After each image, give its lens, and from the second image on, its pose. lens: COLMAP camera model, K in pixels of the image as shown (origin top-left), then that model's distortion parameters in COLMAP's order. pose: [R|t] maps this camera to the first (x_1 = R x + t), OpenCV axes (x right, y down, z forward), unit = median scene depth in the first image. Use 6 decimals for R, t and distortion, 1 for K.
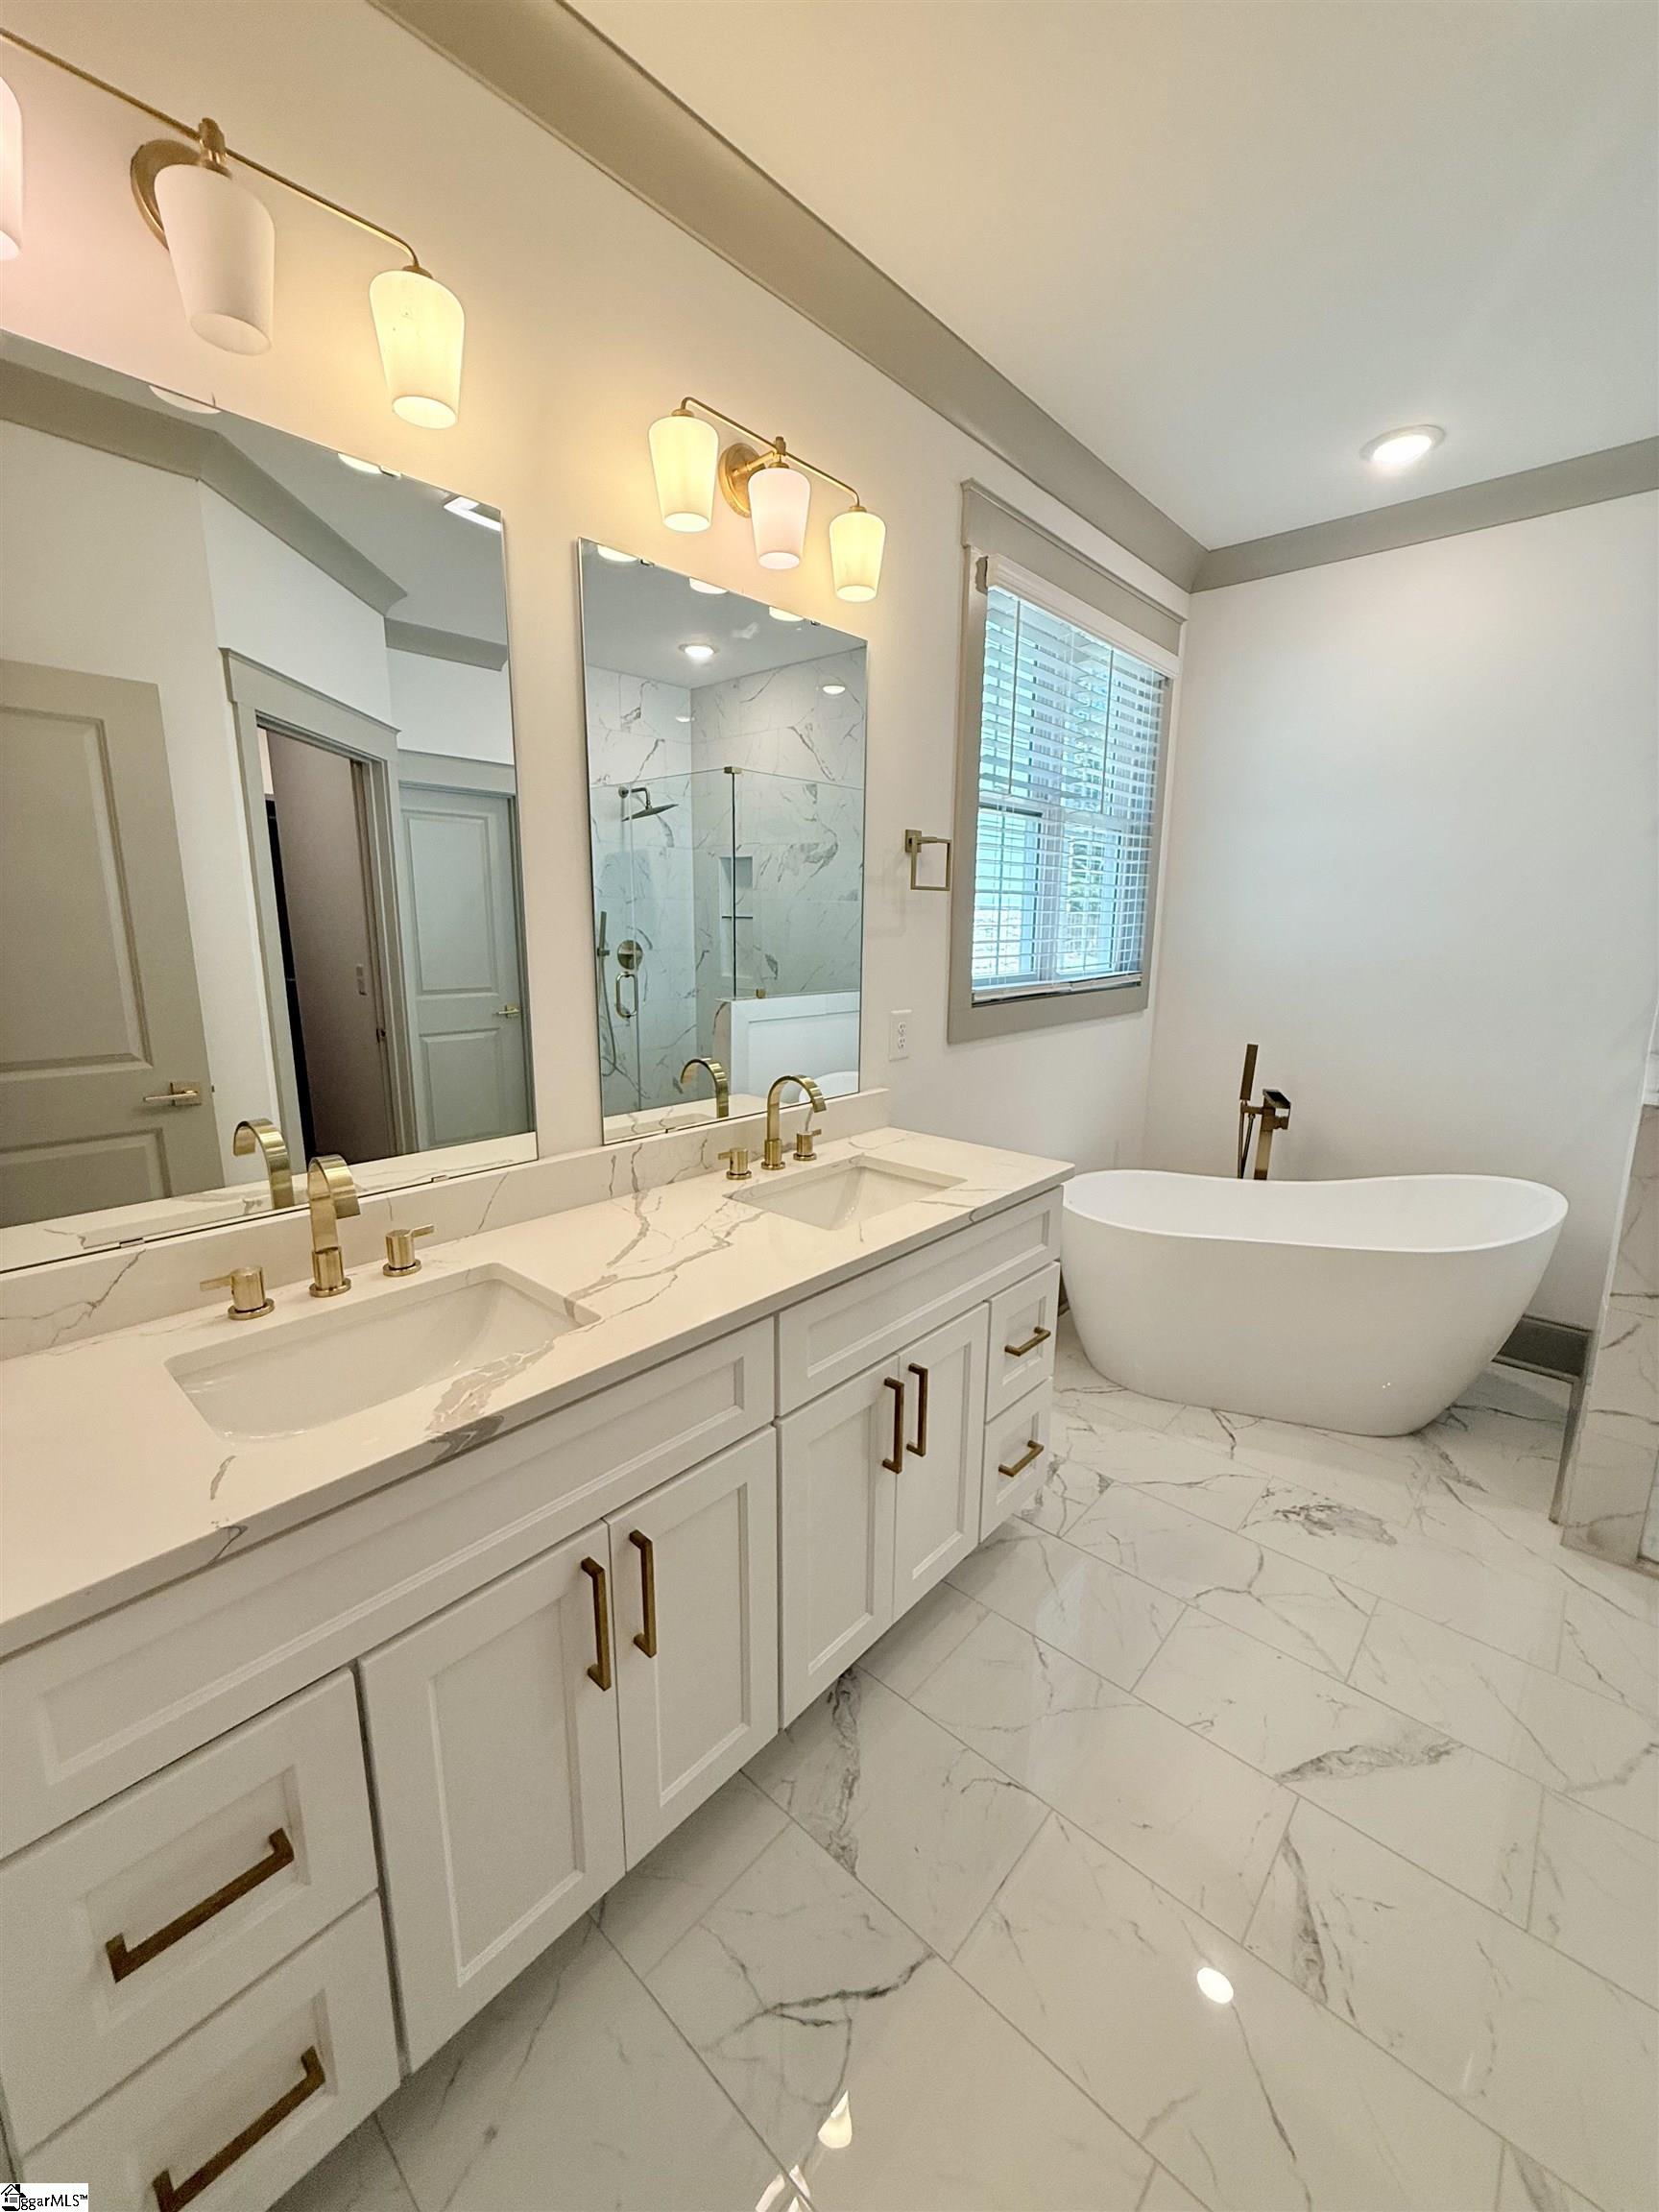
lens RADIAL K [[883.2, 0, 821.2], [0, 883.2, 1101.3], [0, 0, 1]] dist [-0.000916, 0.000354]
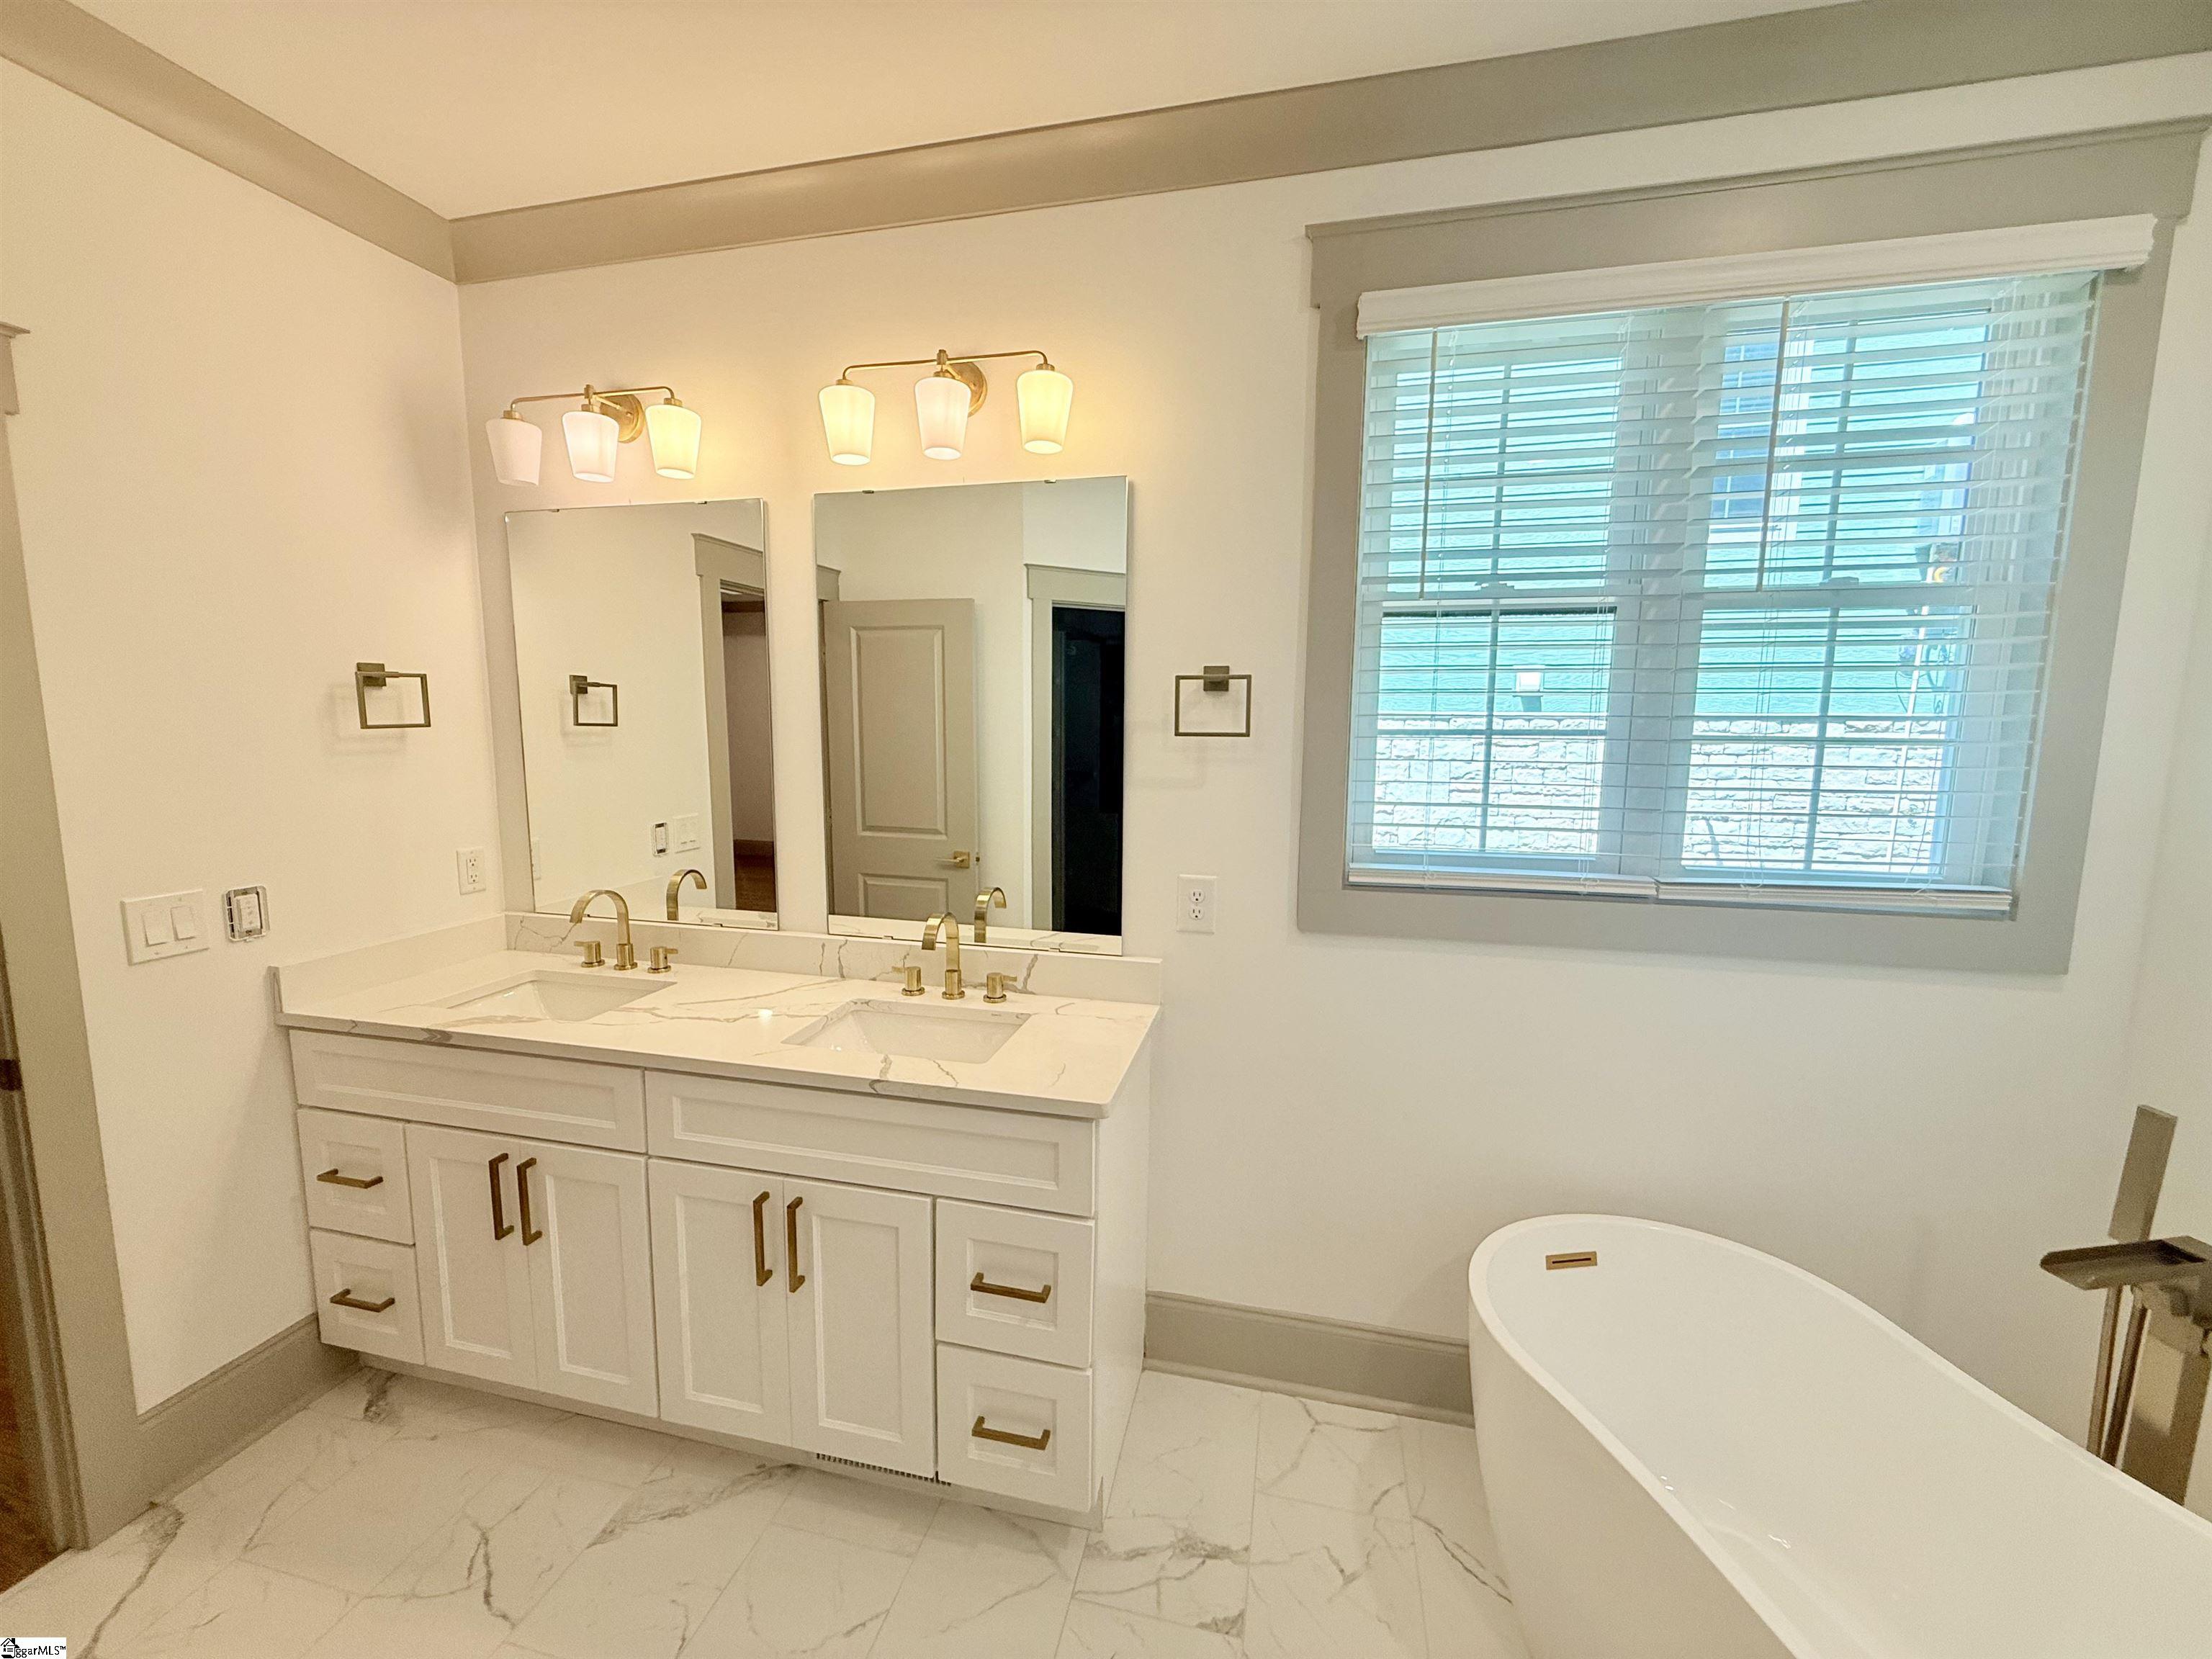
lens RADIAL K [[883.2, 0, 1097.7], [0, 883.2, 828.6], [0, 0, 1]] dist [-0.000916, 0.000354]
pose [[0.481108, 0.105602, -0.870278, 0.713329], [-0.182183, 0.983089, 0.018576, -0.133688], [0.857522, 0.149612, 0.492211, 0.458568]]
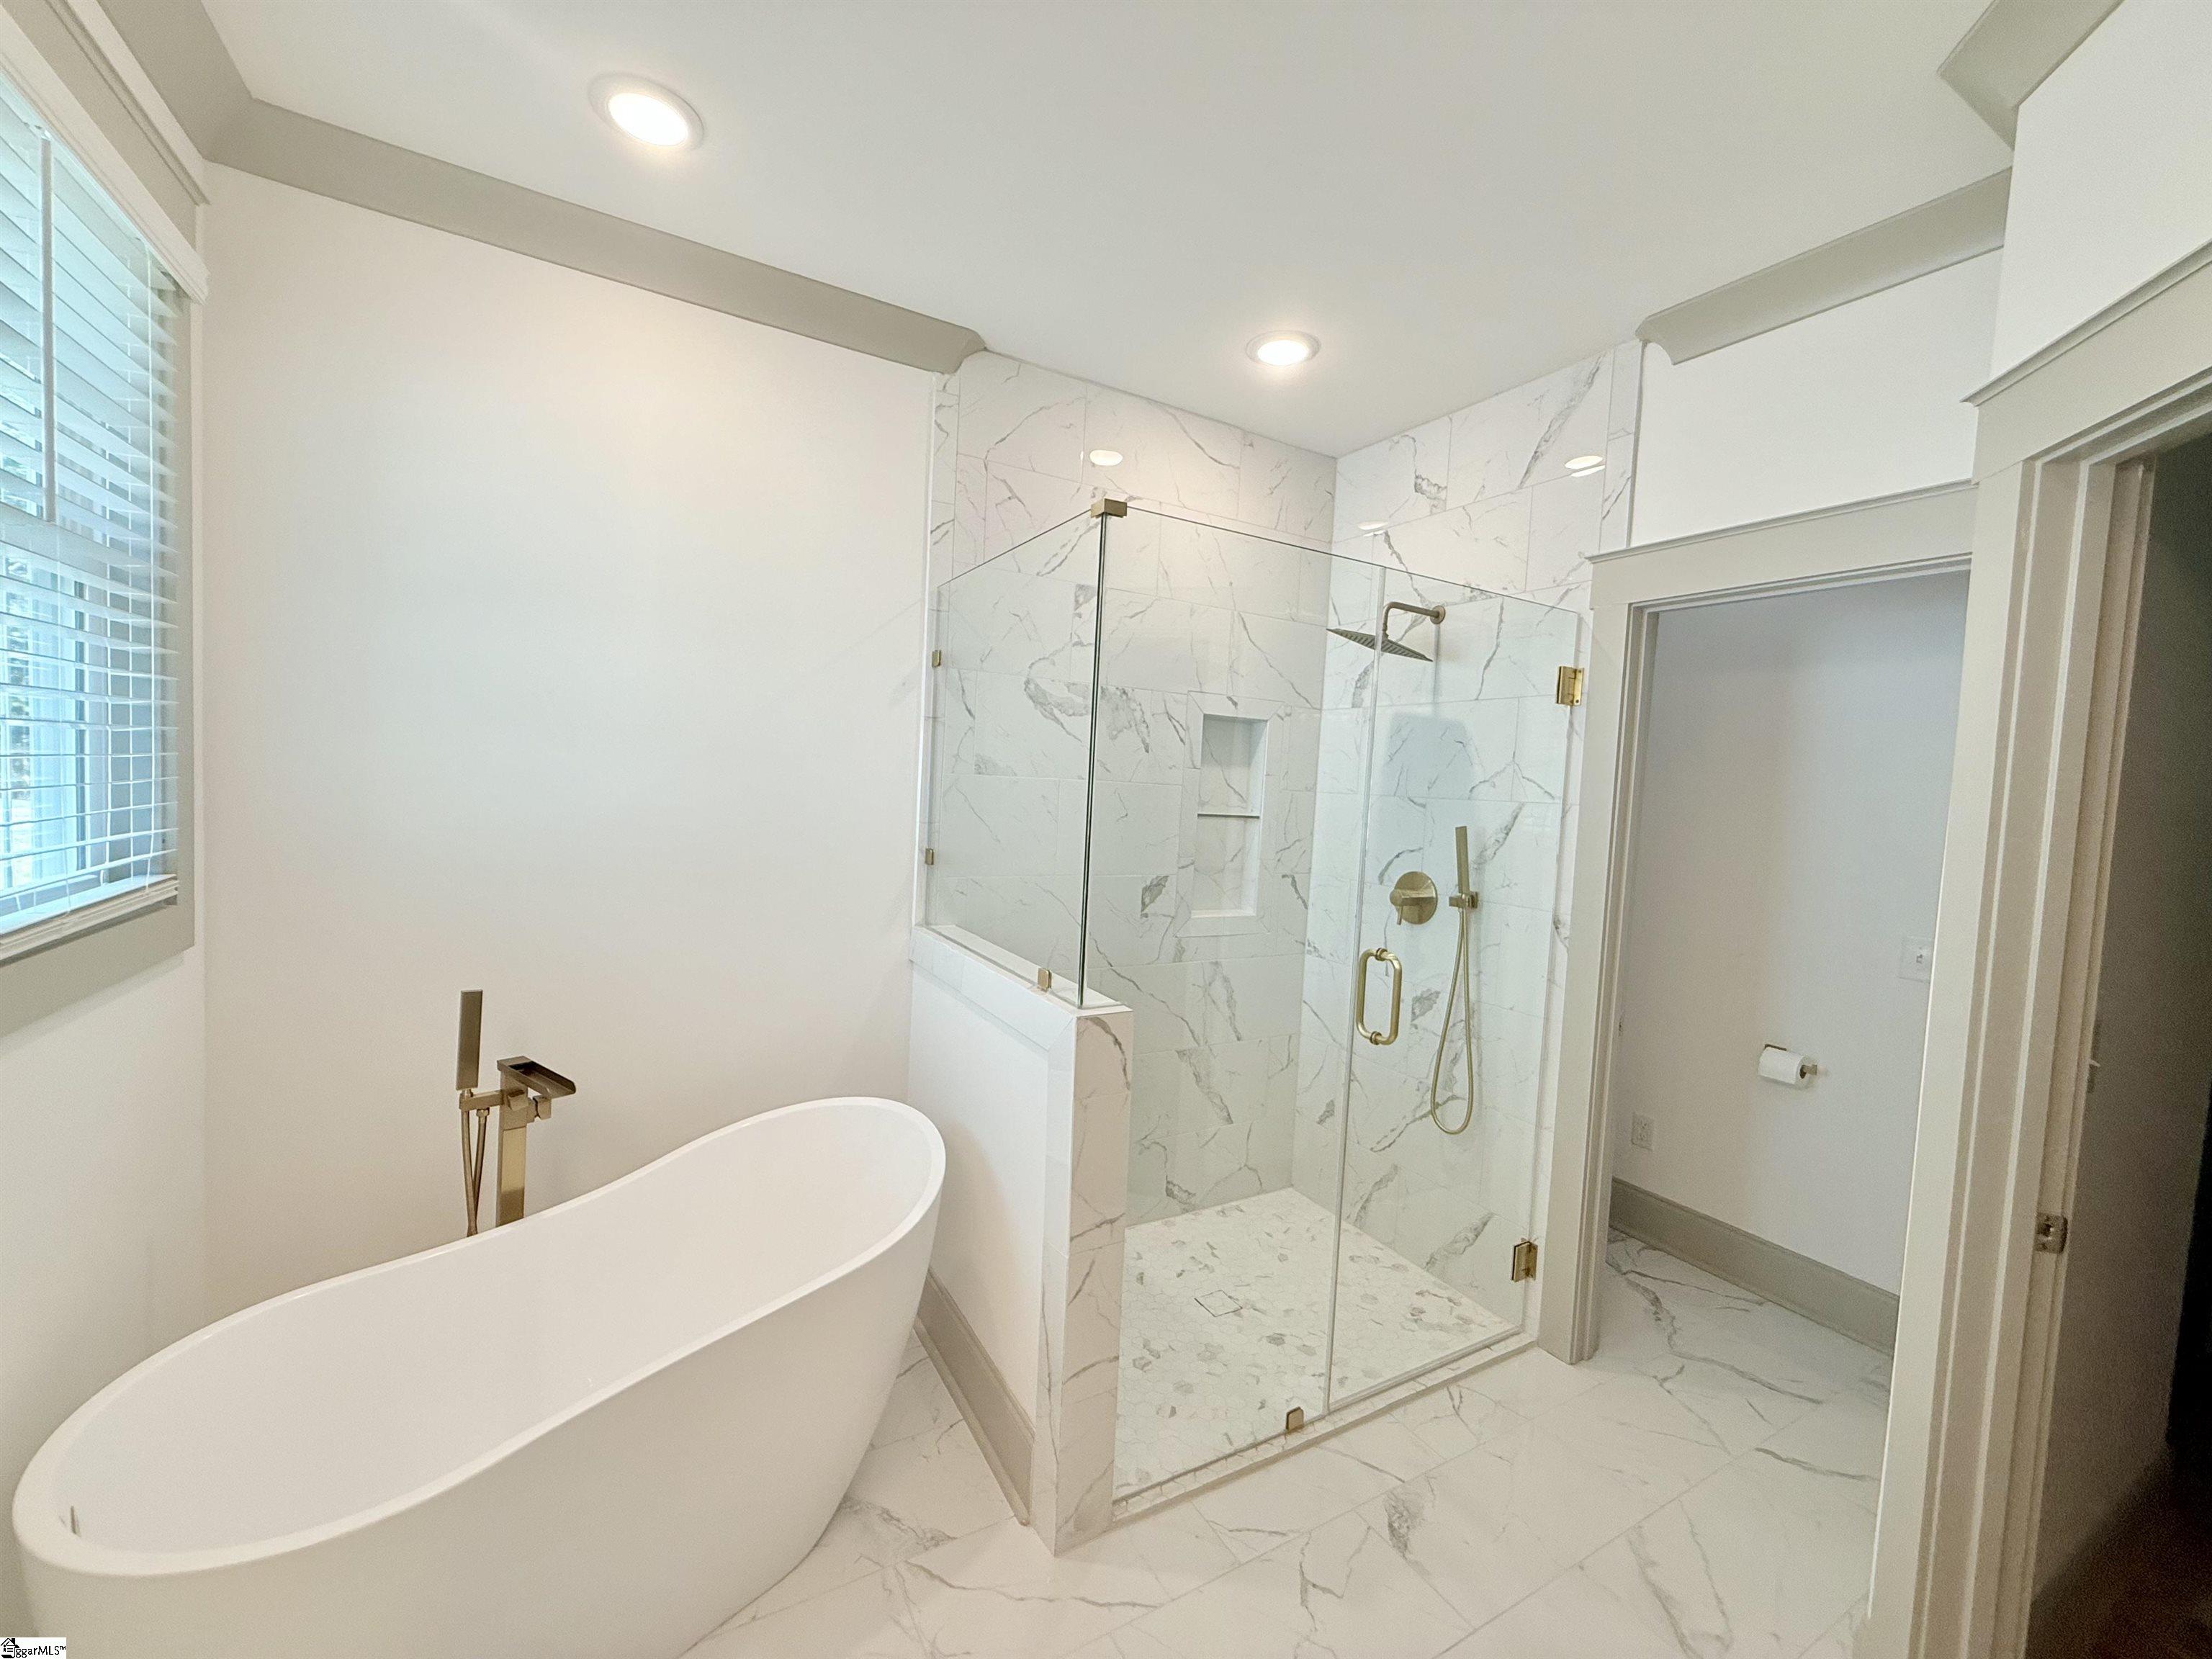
lens RADIAL K [[883.2, 0, 1100.9], [0, 883.2, 837.4], [0, 0, 1]] dist [-0.000916, 0.000354]
pose [[0.312264, -0.049109, 0.948725, 0.087456], [0.148167, 0.988959, 0.002424, -0.126908], [-0.938370, 0.139812, 0.316093, 0.500877]]
